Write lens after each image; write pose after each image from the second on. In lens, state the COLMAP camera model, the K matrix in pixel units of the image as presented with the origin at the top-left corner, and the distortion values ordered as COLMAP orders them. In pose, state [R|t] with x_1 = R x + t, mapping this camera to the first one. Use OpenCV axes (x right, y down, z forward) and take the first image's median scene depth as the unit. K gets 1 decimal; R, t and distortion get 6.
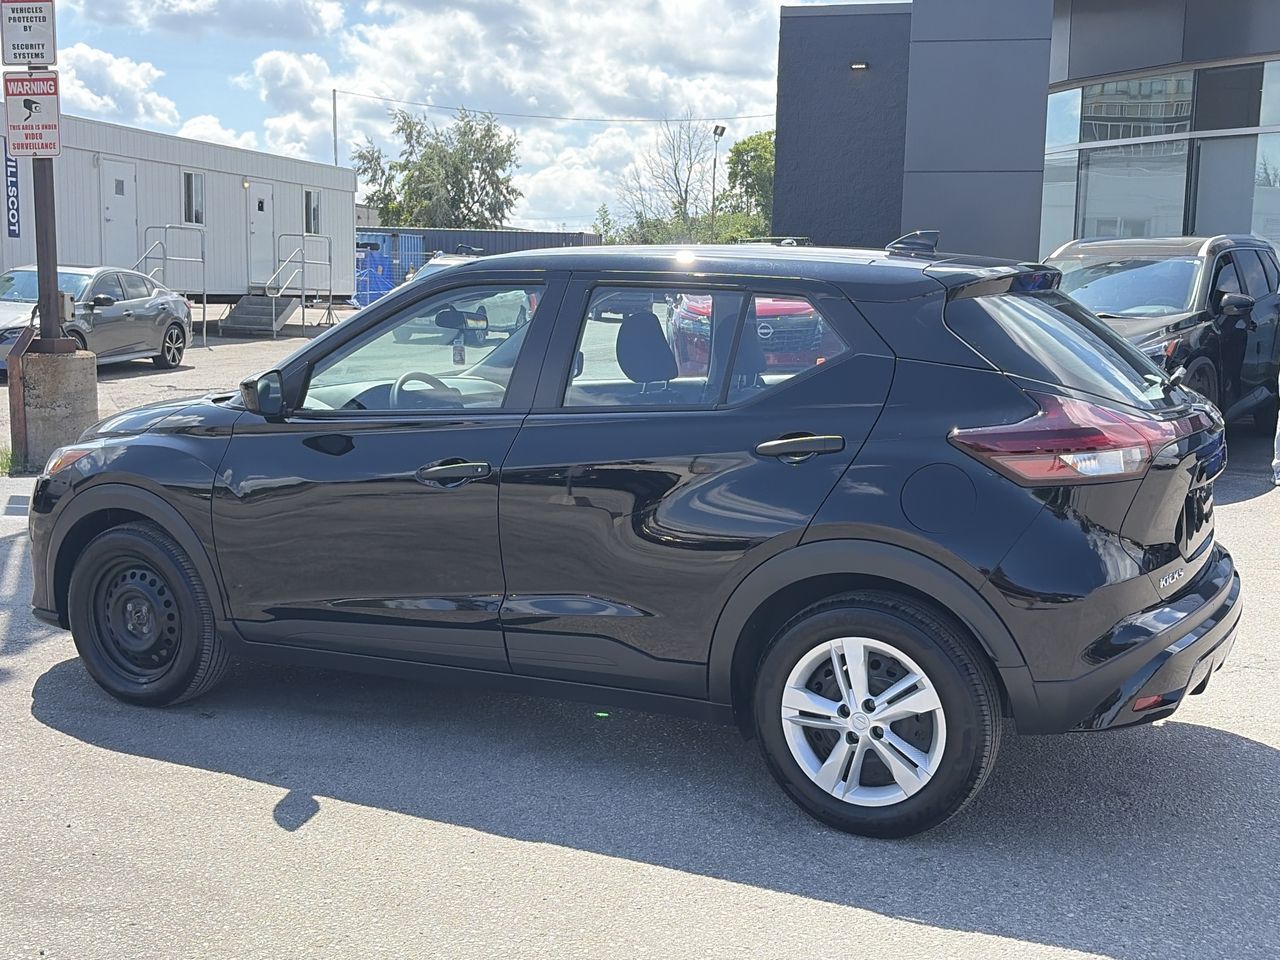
lens RADIAL K [[1453.1, 0, 642.5], [0, 1453.1, 474.7], [0, 0, 1]] dist [0.023183, 0.000000]
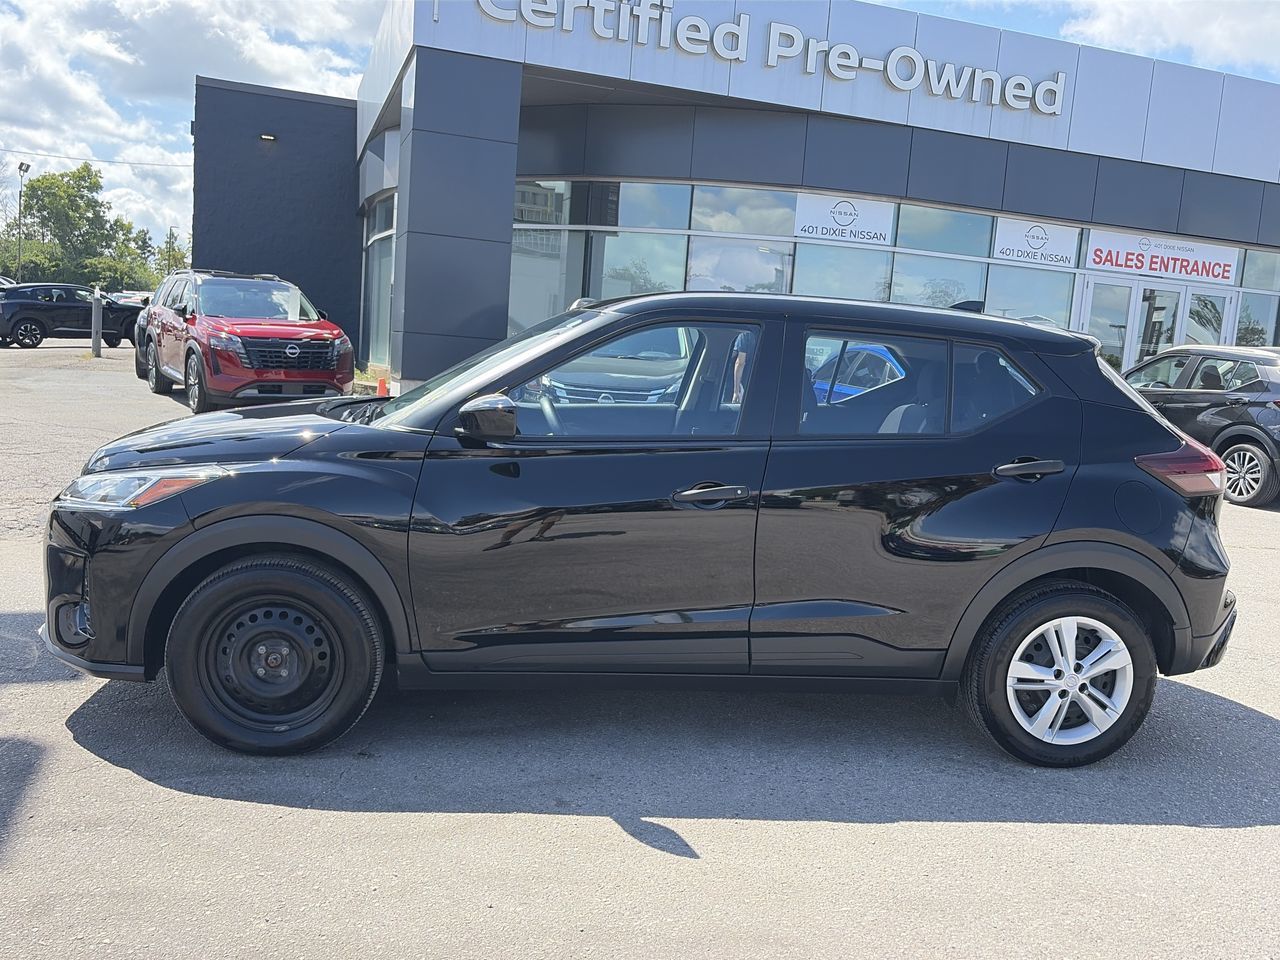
lens RADIAL K [[1074.1, 0, 644.6], [0, 1074.1, 487.5], [0, 0, 1]] dist [0.009029, 0.020620]
pose [[0.829763, -0.025333, 0.557540, -0.526473], [0.012031, 0.999549, 0.027513, -0.025428], [-0.557985, -0.016121, 0.829694, 0.315749]]
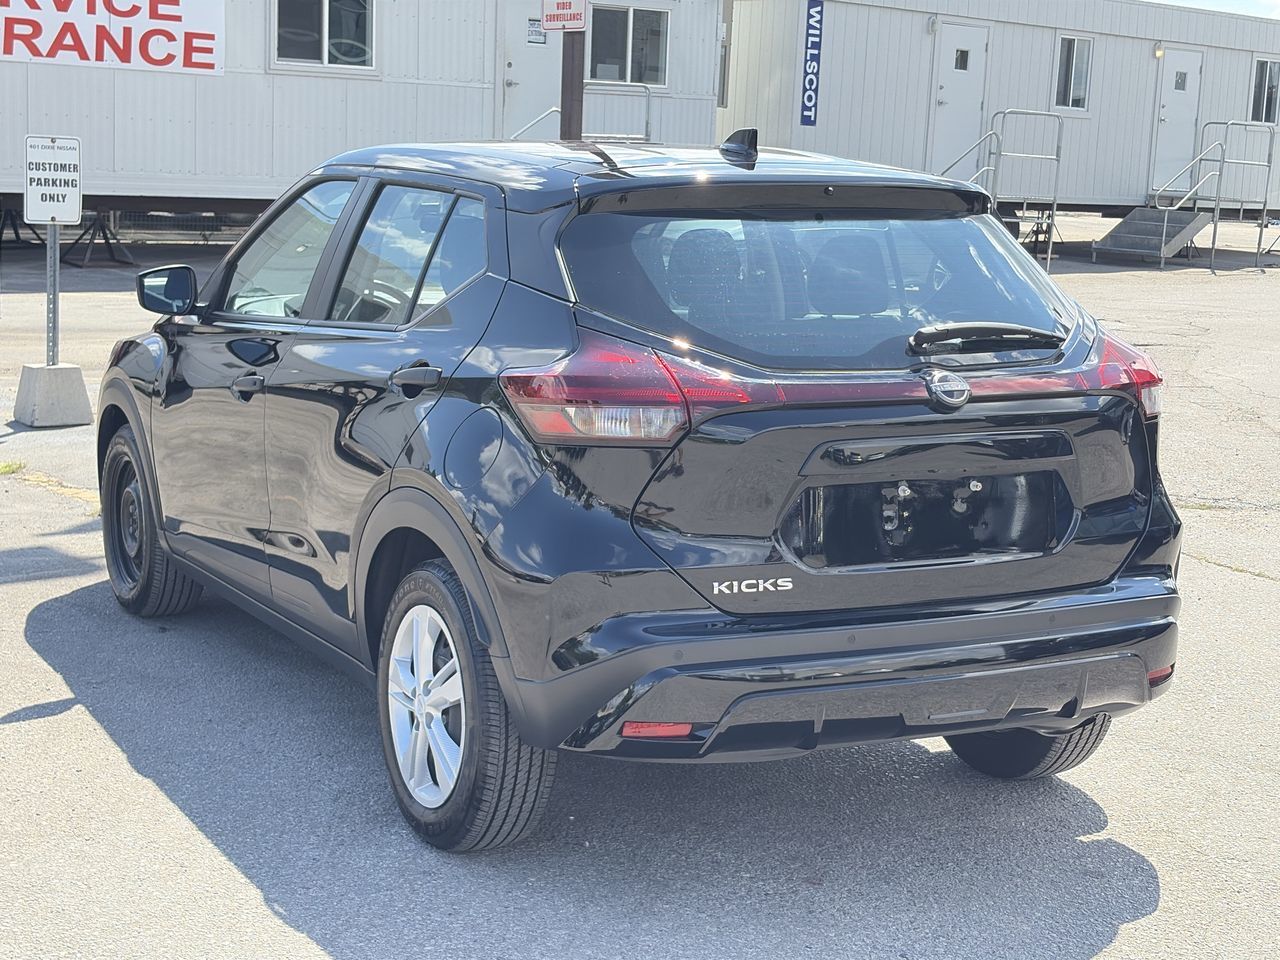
lens RADIAL K [[2063.9, 0, 639.4], [0, 2063.9, 491.4], [0, 0, 1]] dist [0.104231, 0.000000]
pose [[0.822718, 0.108761, -0.557948, 0.689974], [-0.101778, 0.993849, 0.043654, -0.014712], [0.559264, 0.020872, 0.828727, 0.051847]]
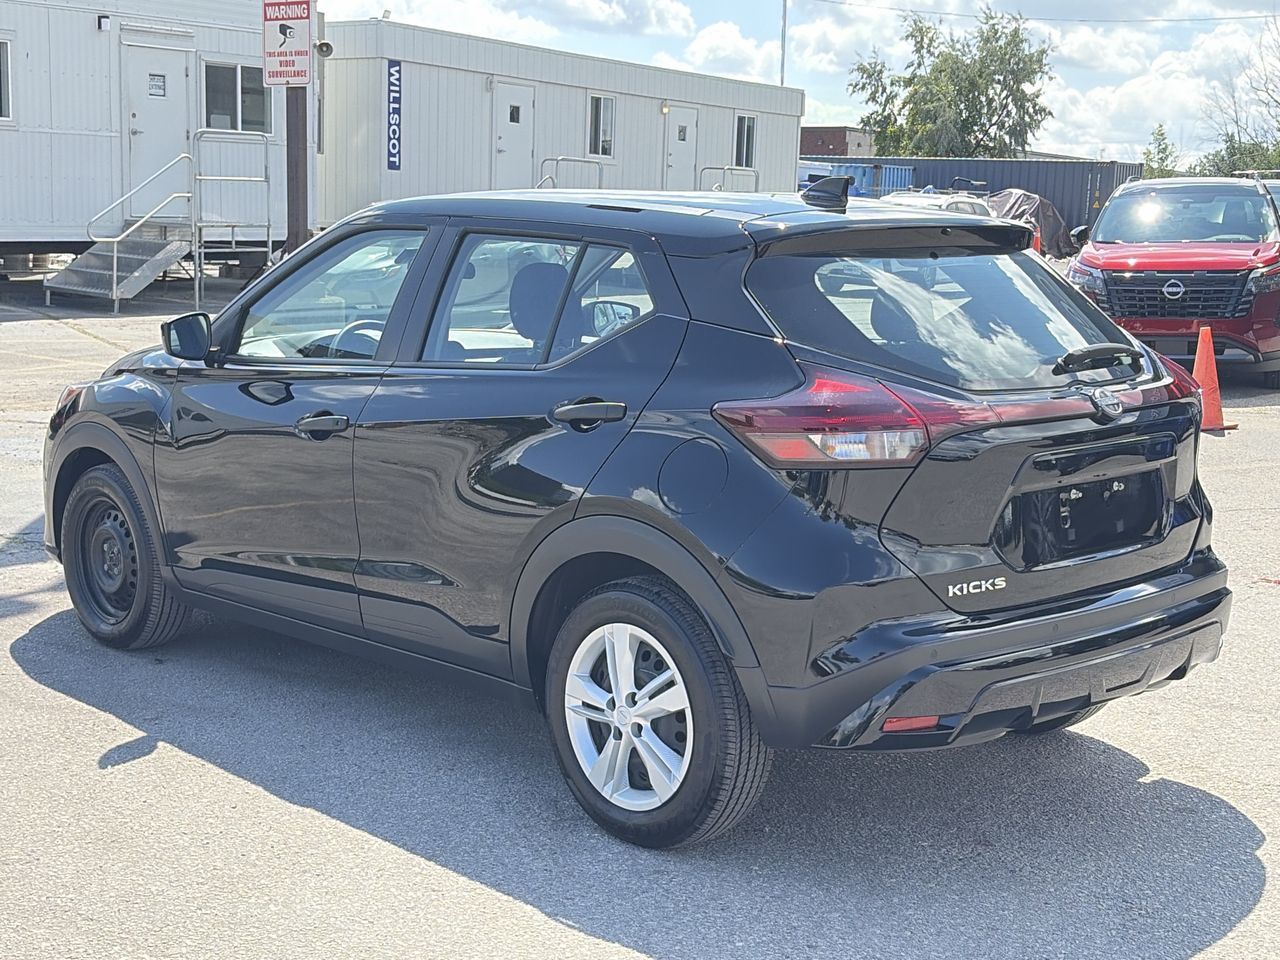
lens RADIAL K [[1769.1, 0, 629.5], [0, 1769.1, 489.4], [0, 0, 1]] dist [0.069931, 0.000000]
pose [[0.944321, 0.062221, -0.323090, 0.379840], [-0.056594, 0.998038, 0.026789, -0.001766], [0.324123, -0.007013, 0.945989, -0.036998]]
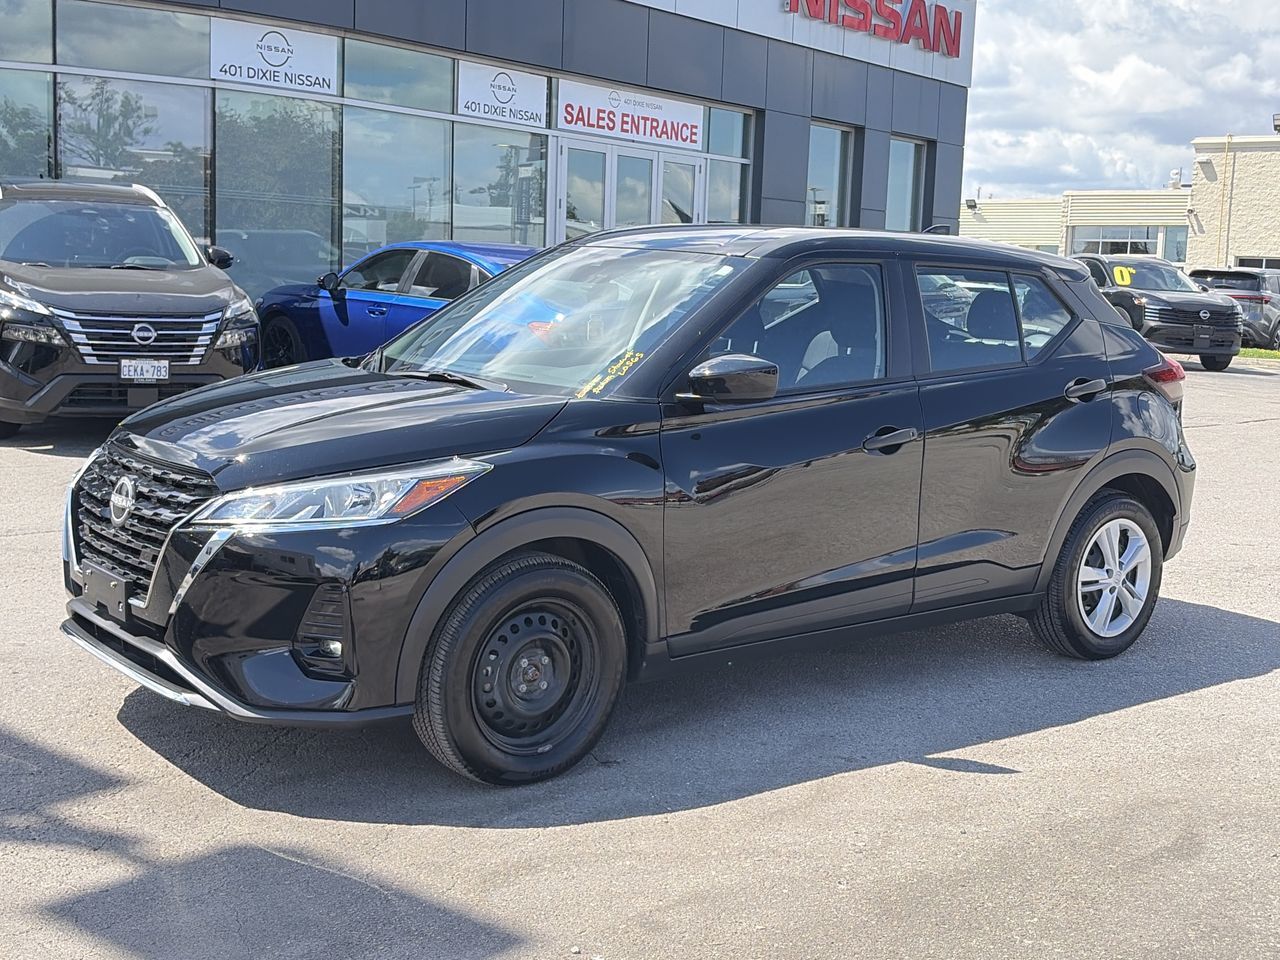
lens RADIAL K [[1566.1, 0, 645.7], [0, 1566.1, 475.7], [0, 0, 1]] dist [0.052612, 0.000000]
pose [[0.408083, -0.115083, 0.905662, -1.087910], [0.080906, 0.992679, 0.089685, -0.081635], [-0.909353, 0.036675, 0.414406, 0.585152]]
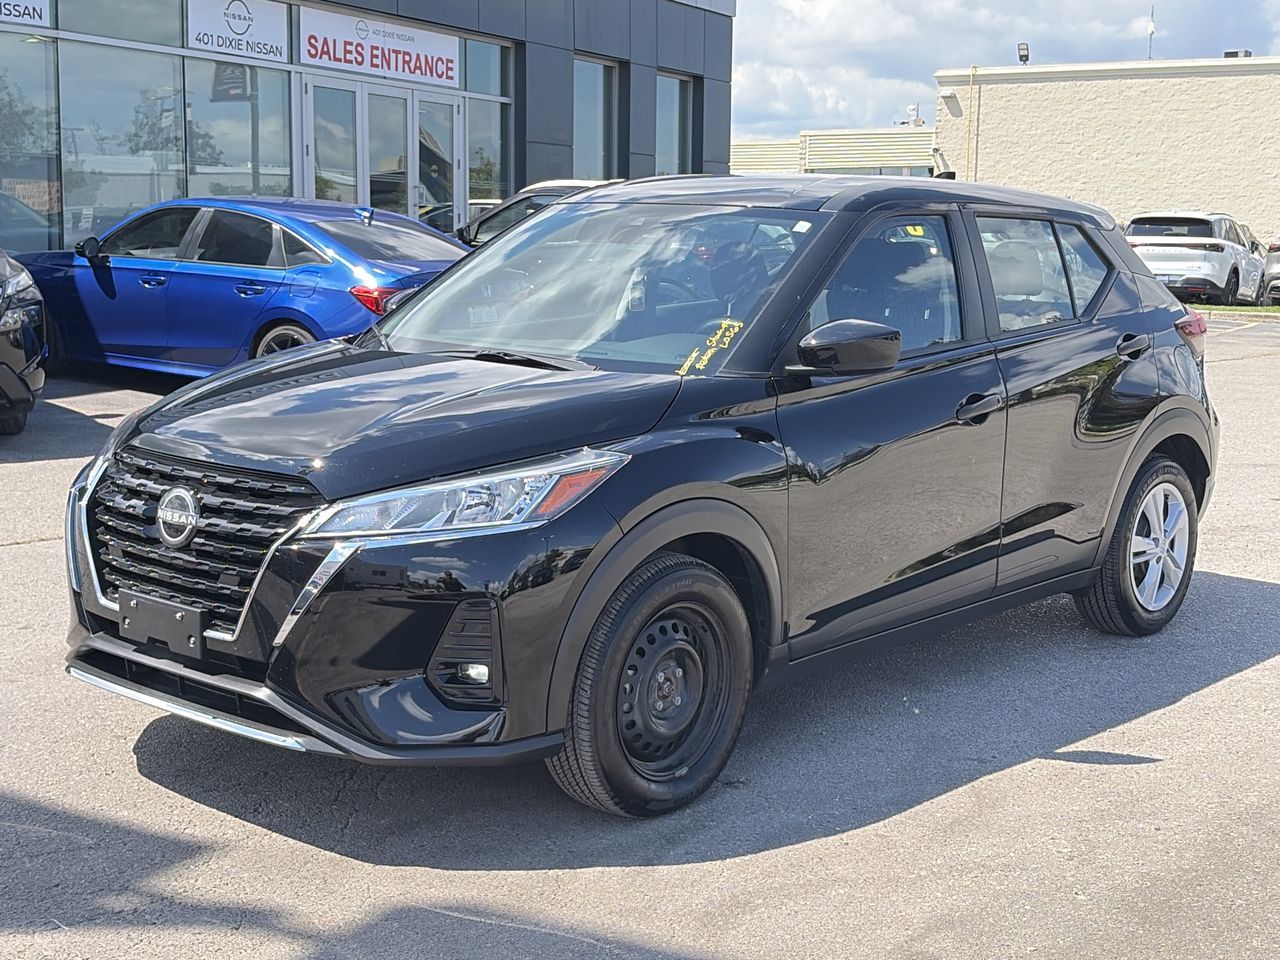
lens RADIAL K [[1769.1, 0, 635.1], [0, 1769.1, 475.1], [0, 0, 1]] dist [0.069931, 0.000000]
pose [[0.244445, -0.140390, 0.959446, -1.161115], [0.108406, 0.987217, 0.116834, -0.106133], [-0.963584, 0.075450, 0.256539, 0.788781]]
